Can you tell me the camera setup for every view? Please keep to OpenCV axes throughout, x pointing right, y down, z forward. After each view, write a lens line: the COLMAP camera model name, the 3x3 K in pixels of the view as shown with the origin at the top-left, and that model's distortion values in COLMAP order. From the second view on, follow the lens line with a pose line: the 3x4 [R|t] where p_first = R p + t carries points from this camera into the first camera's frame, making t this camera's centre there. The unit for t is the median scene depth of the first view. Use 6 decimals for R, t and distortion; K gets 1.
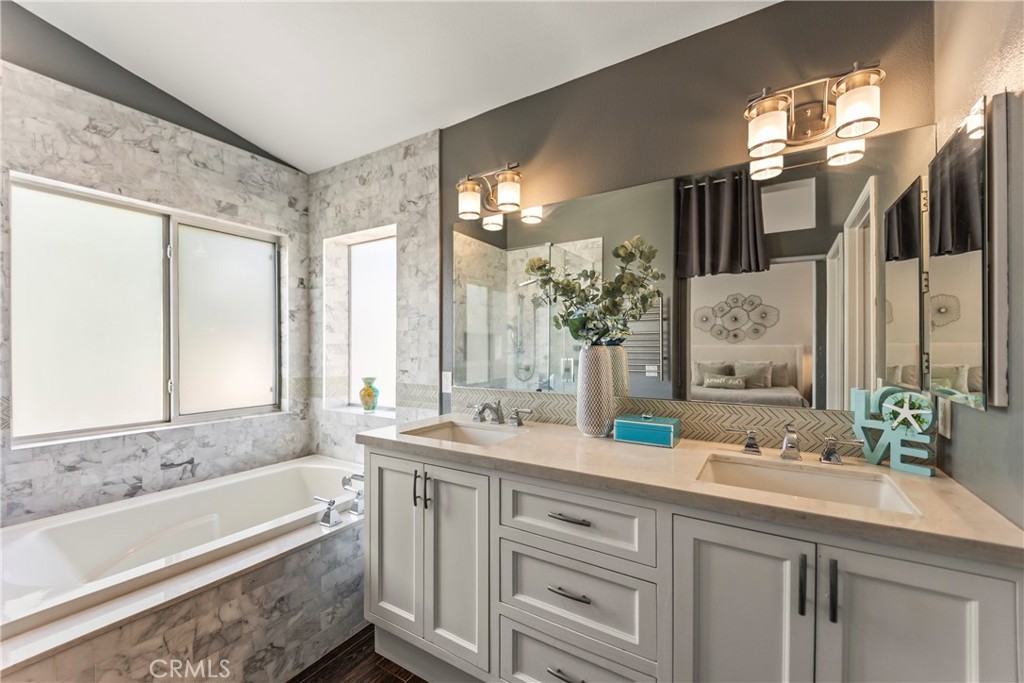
lens RADIAL K [[410.2, 0, 509.5], [0, 410.2, 345.8], [0, 0, 1]] dist [0.033821, -0.015377]
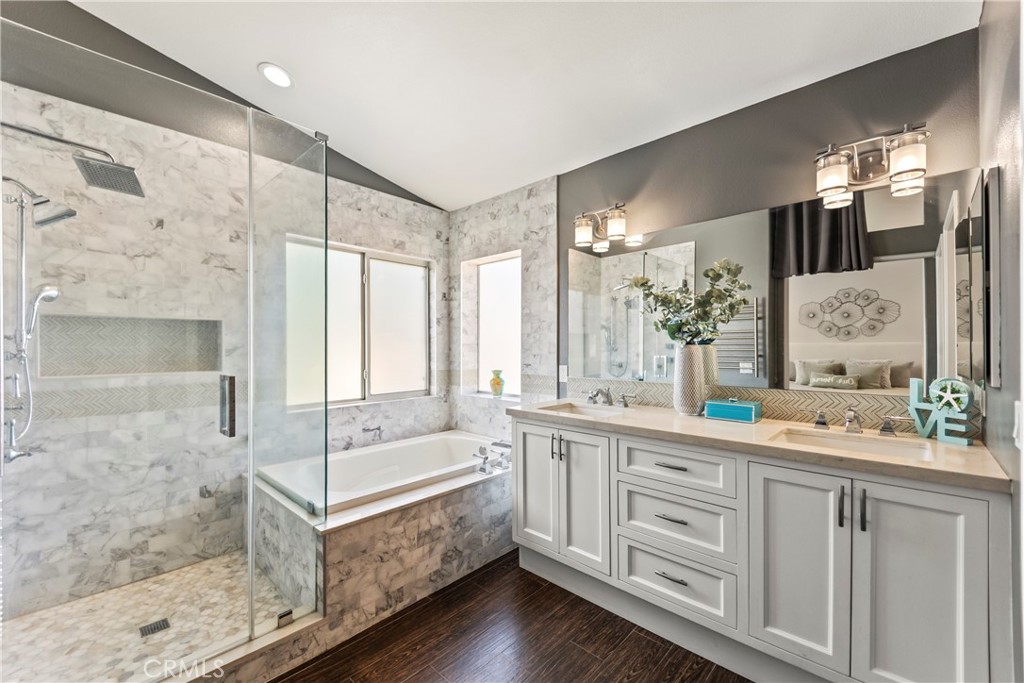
lens RADIAL K [[410.2, 0, 509.5], [0, 410.2, 345.8], [0, 0, 1]] dist [0.033821, -0.015377]
pose [[0.980296, -0.002994, -0.197511, -0.077197], [0.003818, 0.999986, 0.003793, -0.003562], [0.197497, -0.004473, 0.980293, -0.333013]]
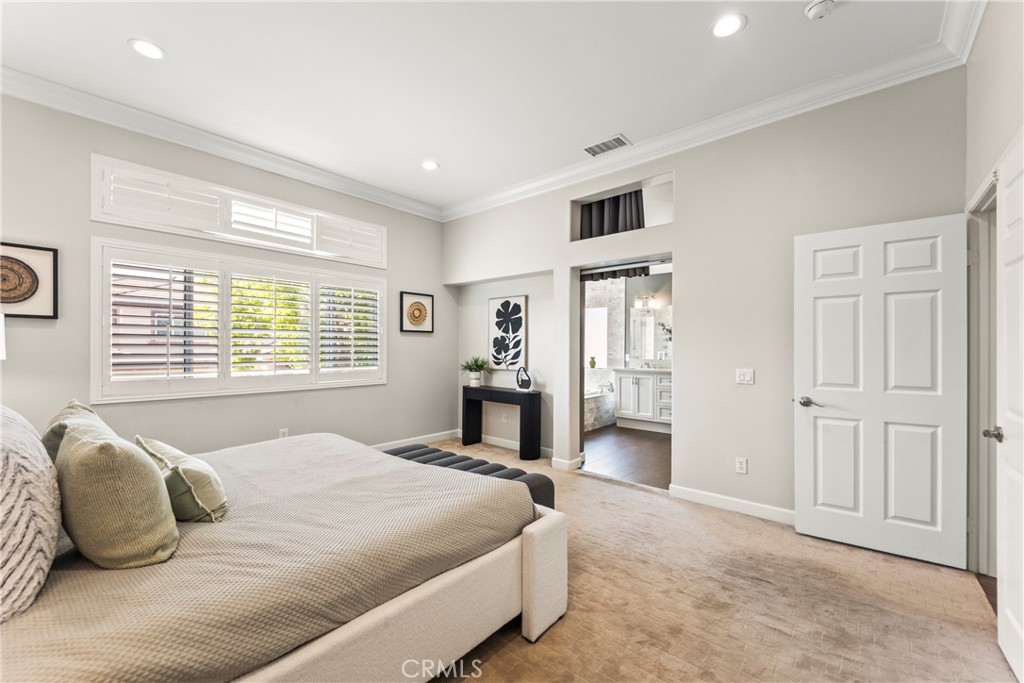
lens RADIAL K [[410.2, 0, 509.5], [0, 410.2, 345.8], [0, 0, 1]] dist [0.033821, -0.015377]
pose [[0.988308, 0.004267, -0.152413, -0.681628], [-0.003991, 0.999990, 0.002114, -0.006512], [0.152420, -0.001481, 0.988315, -2.716507]]
